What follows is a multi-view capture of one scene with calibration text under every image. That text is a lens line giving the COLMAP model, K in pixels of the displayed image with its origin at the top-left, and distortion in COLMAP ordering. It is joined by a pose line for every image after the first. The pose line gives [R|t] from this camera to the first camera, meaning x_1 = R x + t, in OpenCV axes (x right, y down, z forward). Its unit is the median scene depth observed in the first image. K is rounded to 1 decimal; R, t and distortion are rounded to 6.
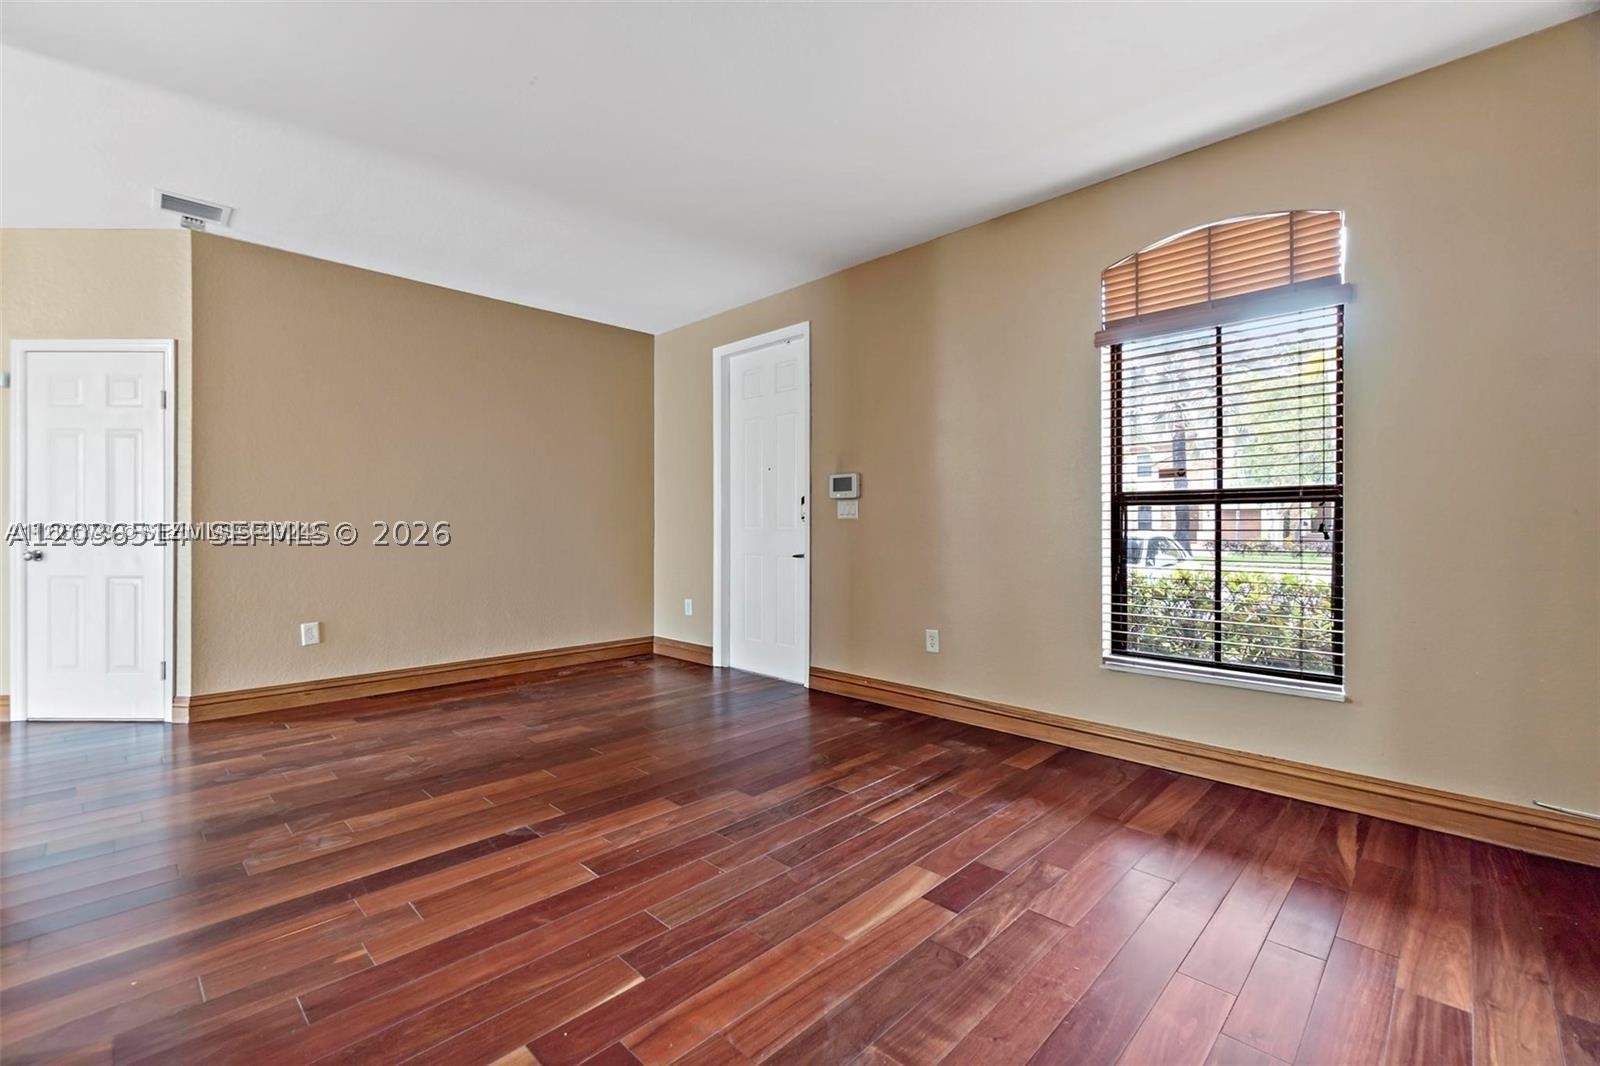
lens RADIAL K [[686.1, 0, 800.5], [0, 686.1, 527.8], [0, 0, 1]] dist [0.000977, 0.000018]
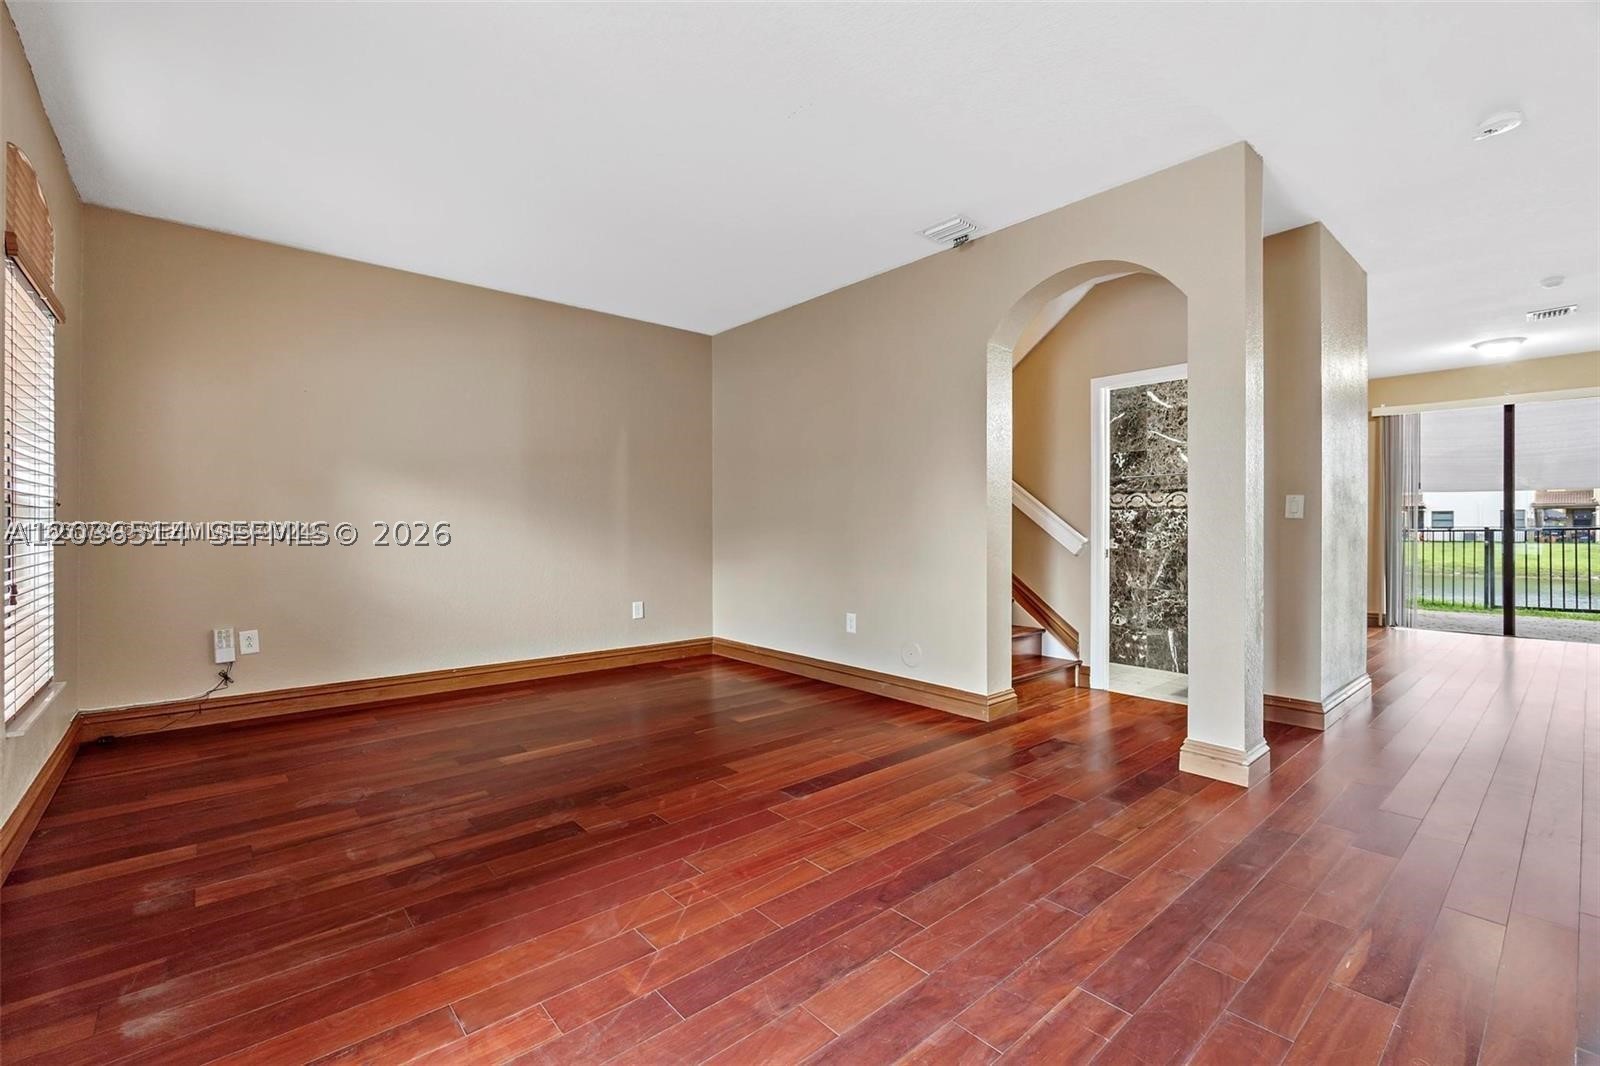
lens RADIAL K [[686.1, 0, 800.5], [0, 686.1, 527.8], [0, 0, 1]] dist [0.000977, 0.000018]
pose [[-0.996427, -0.002980, 0.084409, -0.444684], [-0.003169, 0.999993, -0.002099, 0.000242], [-0.084402, -0.002359, -0.996429, 1.877220]]
